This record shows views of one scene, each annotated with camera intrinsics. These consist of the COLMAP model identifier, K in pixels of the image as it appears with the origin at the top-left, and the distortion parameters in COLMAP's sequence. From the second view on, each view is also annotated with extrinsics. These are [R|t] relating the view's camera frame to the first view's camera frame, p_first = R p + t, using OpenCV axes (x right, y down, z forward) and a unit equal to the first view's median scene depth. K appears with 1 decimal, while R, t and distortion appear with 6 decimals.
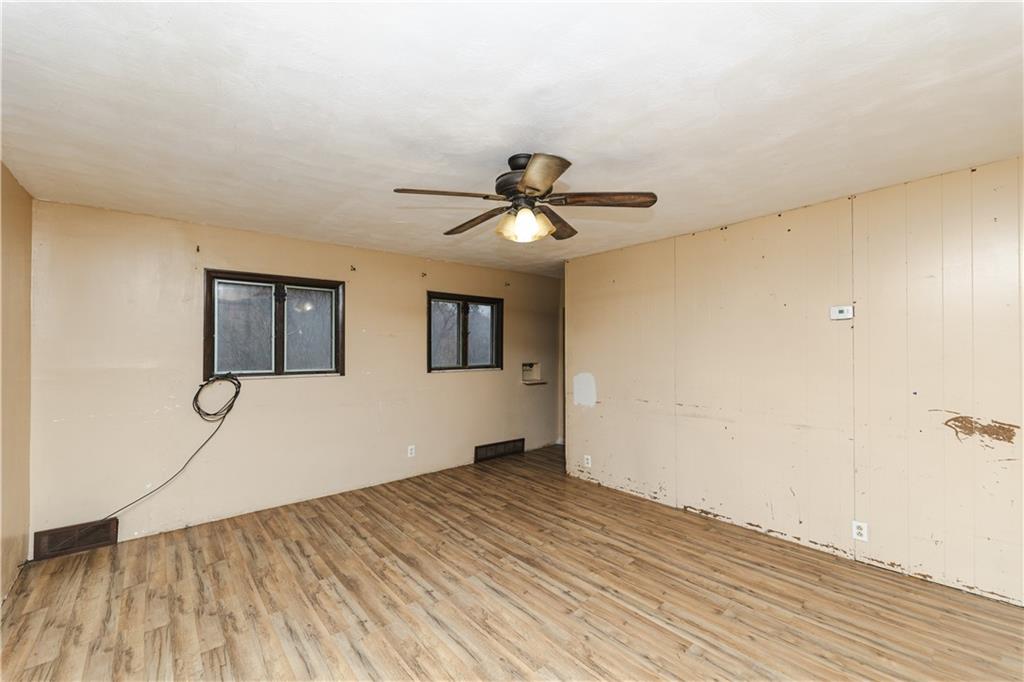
lens RADIAL K [[409.5, 0, 513.5], [0, 409.5, 345.7], [0, 0, 1]] dist [-0.000390, -0.000481]
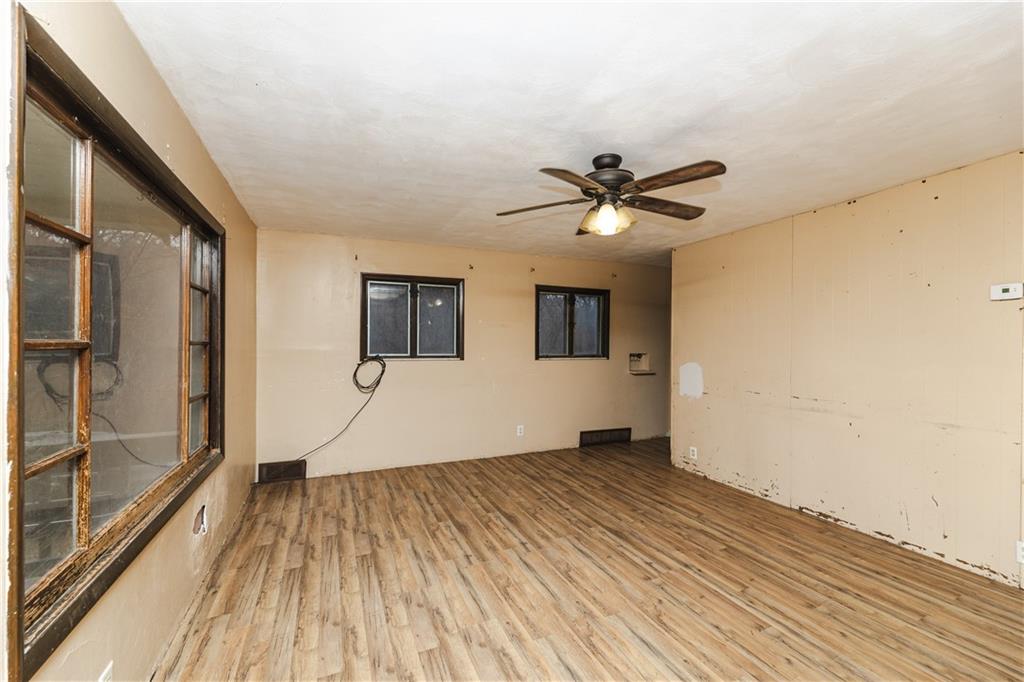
lens RADIAL K [[409.5, 0, 513.1], [0, 409.5, 345.2], [0, 0, 1]] dist [-0.000390, -0.000481]
pose [[0.955747, 0.007884, -0.294084, 0.084996], [-0.004399, 0.999912, 0.012508, 0.021952], [0.294157, -0.010660, 0.955698, -0.091281]]
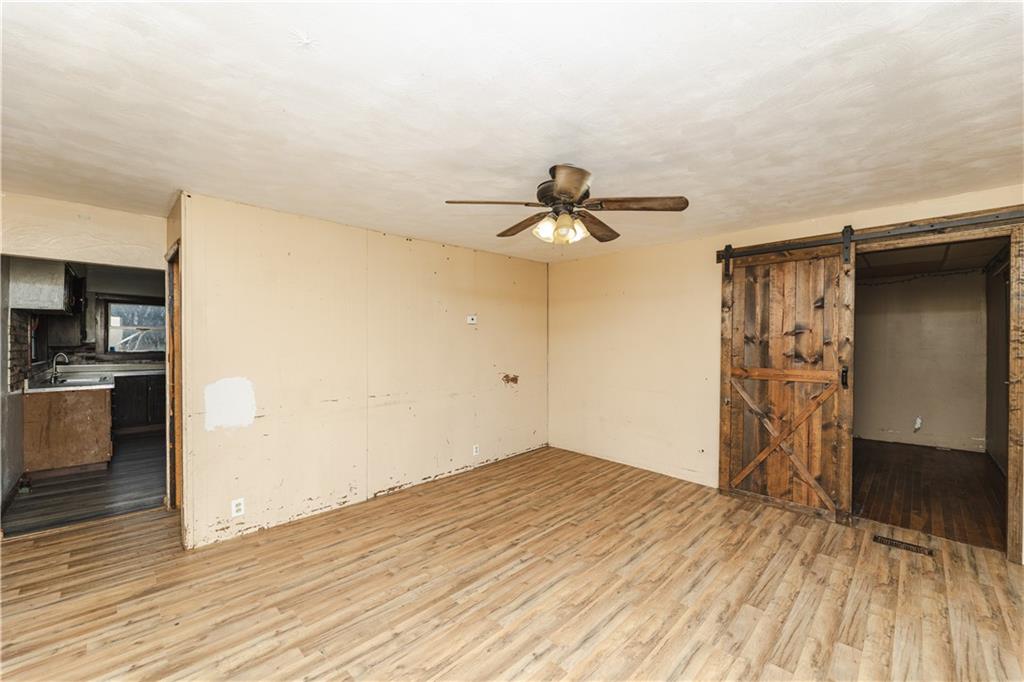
lens RADIAL K [[409.5, 0, 515.5], [0, 409.5, 341.4], [0, 0, 1]] dist [-0.000390, -0.000481]
pose [[-0.073262, 0.002581, 0.997309, -0.810925], [-0.010197, 0.999942, -0.003337, 0.009148], [-0.997261, -0.010414, -0.073232, 0.919040]]
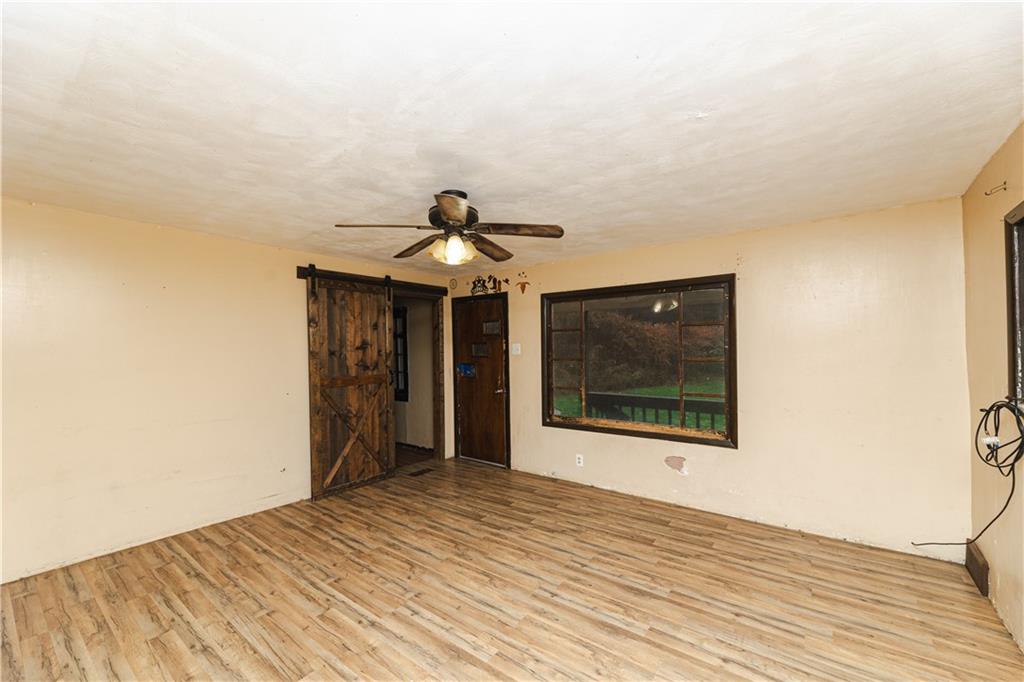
lens RADIAL K [[409.5, 0, 511.8], [0, 409.5, 344.3], [0, 0, 1]] dist [-0.000390, -0.000481]
pose [[-0.979622, 0.011769, -0.200505, 0.077936], [0.015721, 0.999712, -0.018130, -0.003458], [0.200234, -0.020913, -0.979525, 1.656214]]
